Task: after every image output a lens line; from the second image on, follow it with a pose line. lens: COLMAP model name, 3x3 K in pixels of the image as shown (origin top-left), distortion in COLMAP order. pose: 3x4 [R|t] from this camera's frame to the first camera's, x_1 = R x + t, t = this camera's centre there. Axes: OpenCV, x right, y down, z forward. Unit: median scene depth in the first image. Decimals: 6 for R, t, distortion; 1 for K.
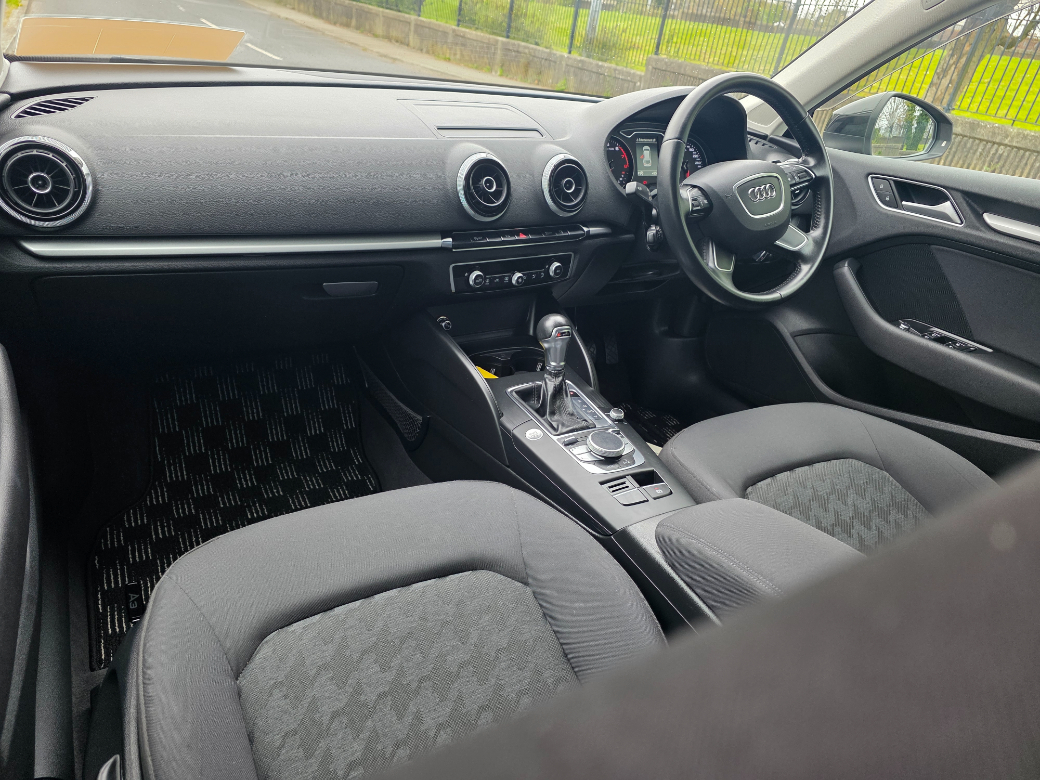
lens RADIAL K [[688.7, 0, 519.1], [0, 688.7, 386.9], [0, 0, 1]] dist [-0.003441, -0.004874]
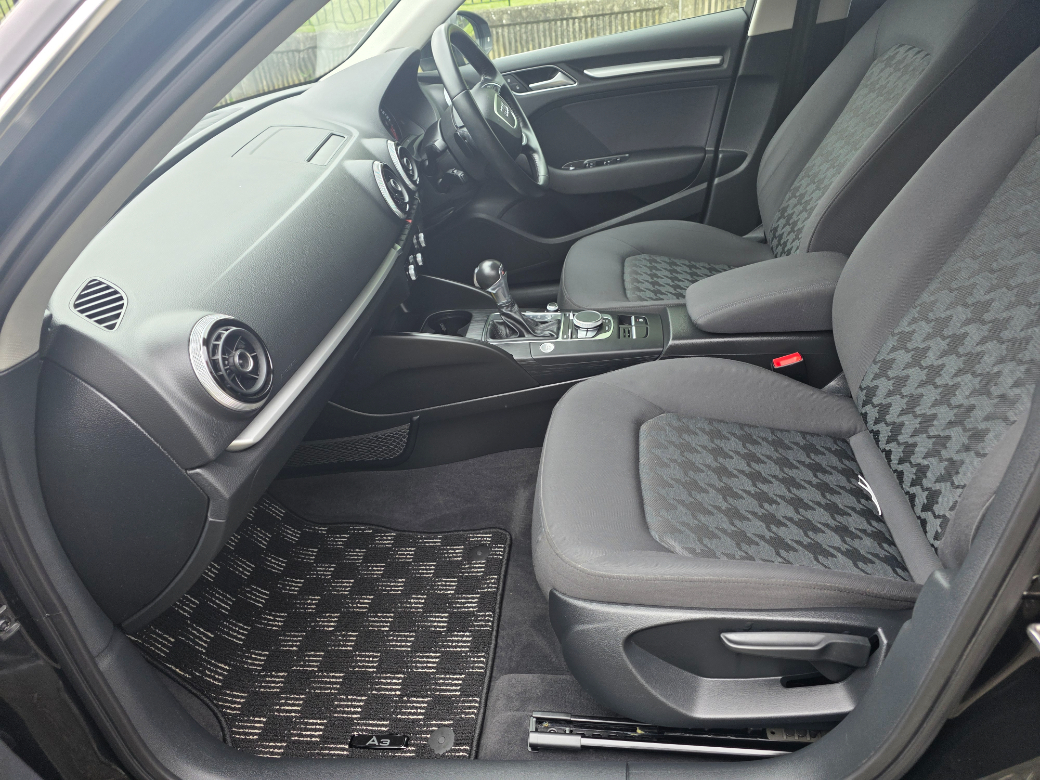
lens RADIAL K [[688.7, 0, 517.3], [0, 688.7, 389.3], [0, 0, 1]] dist [-0.003441, -0.004874]
pose [[0.570856, -0.592284, 0.568615, -0.557370], [0.550263, 0.789984, 0.270436, -0.172782], [-0.609372, 0.158508, 0.776879, 0.065104]]
